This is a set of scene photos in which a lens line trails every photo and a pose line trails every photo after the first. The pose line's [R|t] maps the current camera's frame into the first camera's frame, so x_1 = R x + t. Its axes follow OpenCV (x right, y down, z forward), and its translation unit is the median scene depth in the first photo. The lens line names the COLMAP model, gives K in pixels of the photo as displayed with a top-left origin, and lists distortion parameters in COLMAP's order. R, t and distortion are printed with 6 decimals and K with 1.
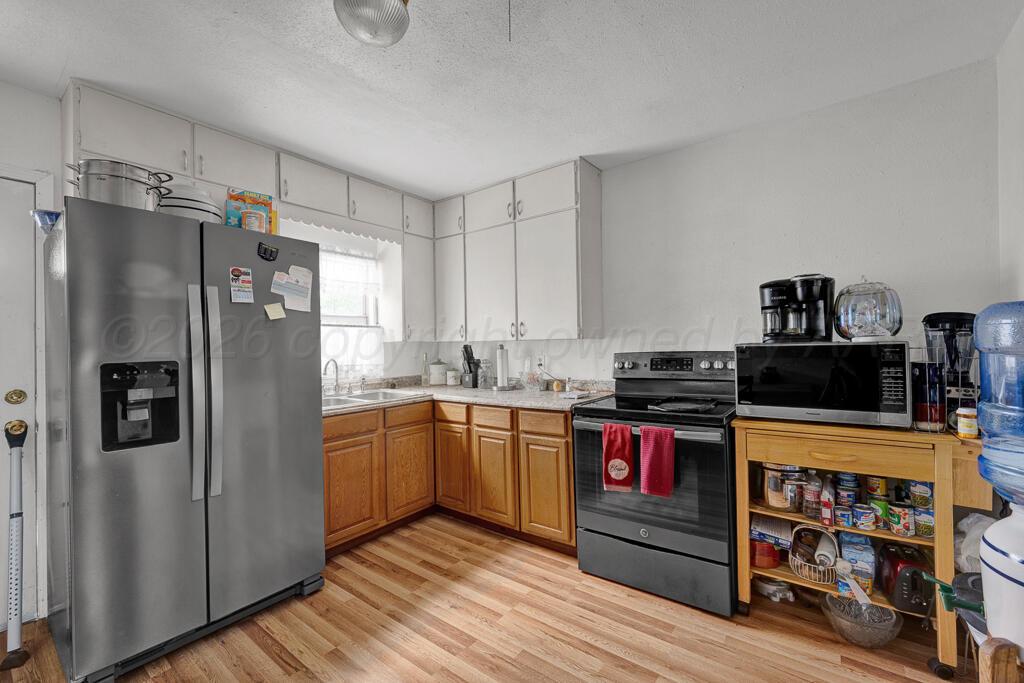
lens RADIAL K [[423.3, 0, 512.0], [0, 423.3, 341.5], [0, 0, 1]] dist [0.000087, 0.000199]
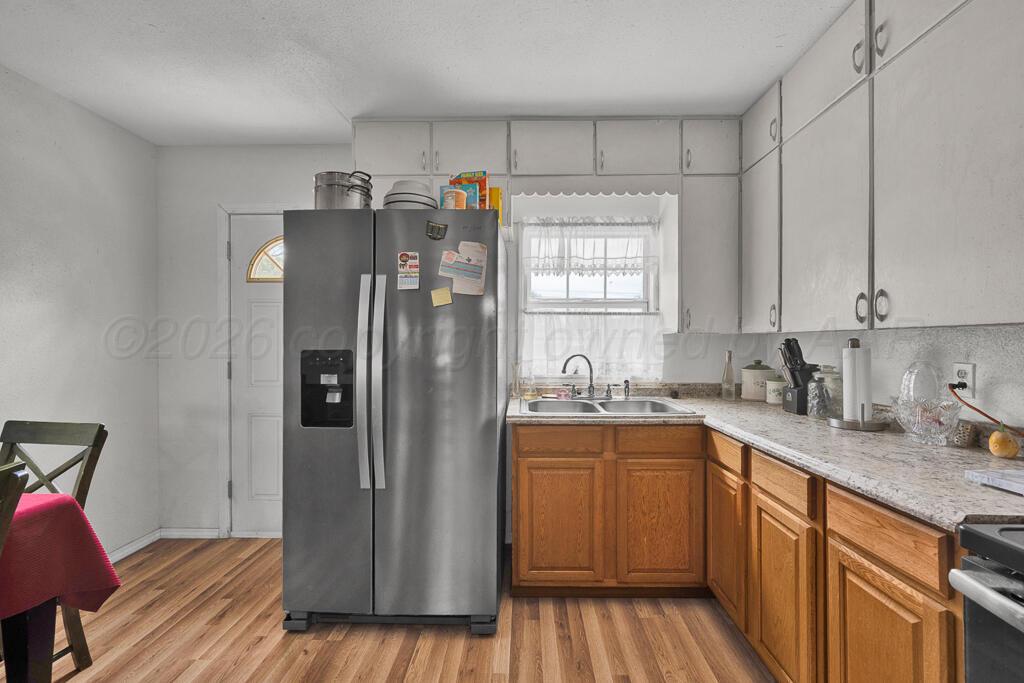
lens RADIAL K [[419.4, 0, 513.3], [0, 419.4, 344.1], [0, 0, 1]] dist [-0.001122, -0.000199]
pose [[0.591941, 0.019400, -0.805748, 0.156379], [-0.003235, 0.999759, 0.021695, 0.004842], [0.805975, -0.010236, 0.591861, 0.415199]]
